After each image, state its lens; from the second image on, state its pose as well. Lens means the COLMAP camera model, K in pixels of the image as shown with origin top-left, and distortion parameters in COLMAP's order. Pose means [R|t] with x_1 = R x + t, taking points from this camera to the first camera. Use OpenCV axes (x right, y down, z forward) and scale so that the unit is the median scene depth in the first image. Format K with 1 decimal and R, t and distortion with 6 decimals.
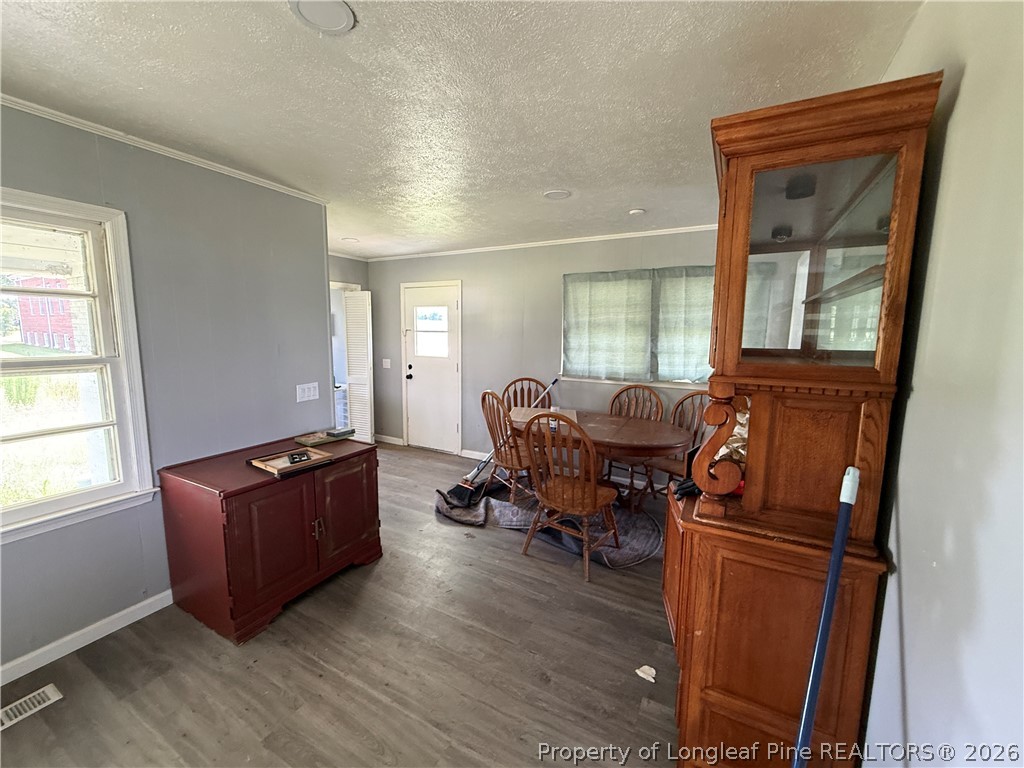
lens RADIAL K [[407.9, 0, 510.5], [0, 407.9, 382.5], [0, 0, 1]] dist [-0.001680, -0.000314]
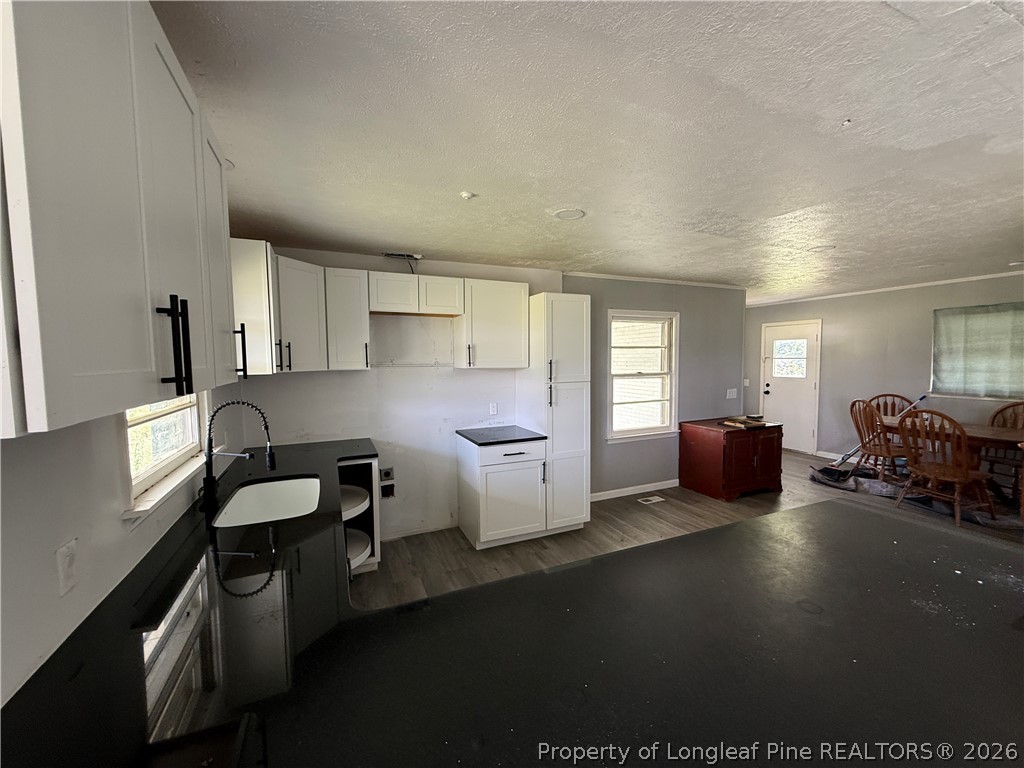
lens RADIAL K [[407.9, 0, 506.7], [0, 407.9, 382.6], [0, 0, 1]] dist [-0.001680, -0.000314]
pose [[0.786652, 0.016439, -0.617178, -0.126011], [-0.057346, 0.997269, -0.046530, 0.085336], [0.614727, 0.071995, 0.785447, -0.759130]]
